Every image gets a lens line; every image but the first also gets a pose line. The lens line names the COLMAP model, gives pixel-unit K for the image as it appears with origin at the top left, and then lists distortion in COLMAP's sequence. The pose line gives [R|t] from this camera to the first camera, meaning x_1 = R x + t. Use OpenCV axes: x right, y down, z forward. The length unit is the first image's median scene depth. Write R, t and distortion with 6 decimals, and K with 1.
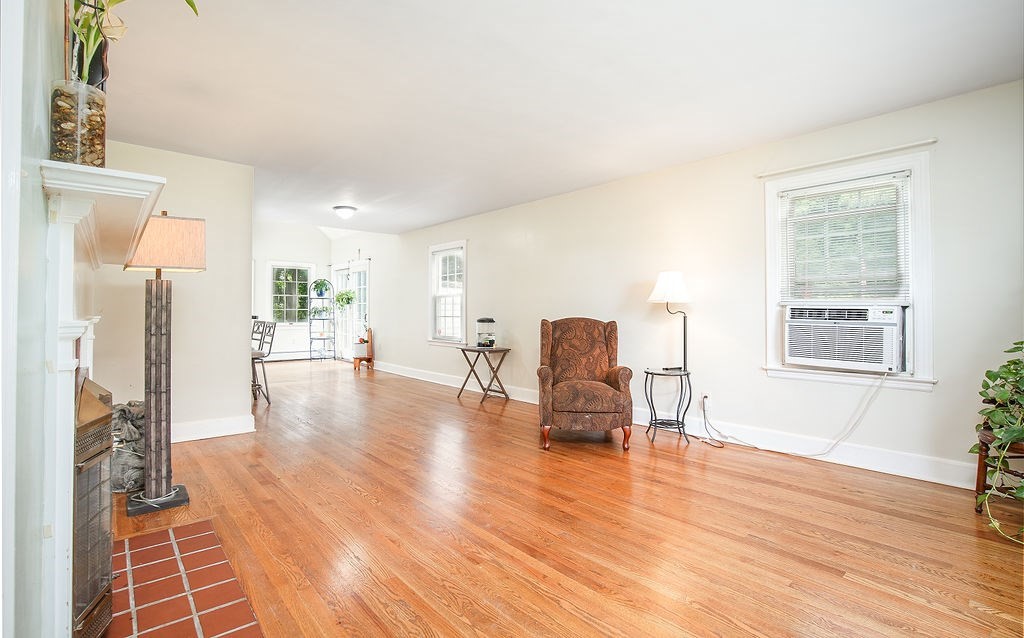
lens RADIAL K [[474.4, 0, 514.7], [0, 474.4, 314.4], [0, 0, 1]] dist [-0.036352, 0.001822]
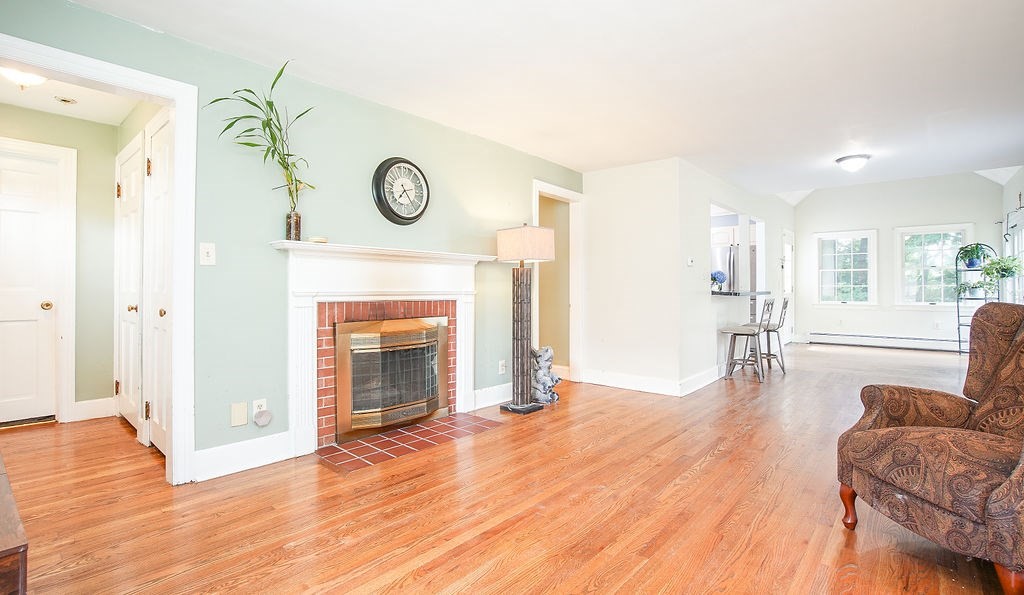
lens RADIAL K [[477.9, 0, 493.9], [0, 477.9, 292.5], [0, 0, 1]] dist [-0.038900, 0.002509]
pose [[0.106161, 0.007125, -0.994323, 0.290471], [-0.005002, 0.999966, 0.006631, -0.000569], [0.994336, 0.004269, 0.106192, 0.255355]]
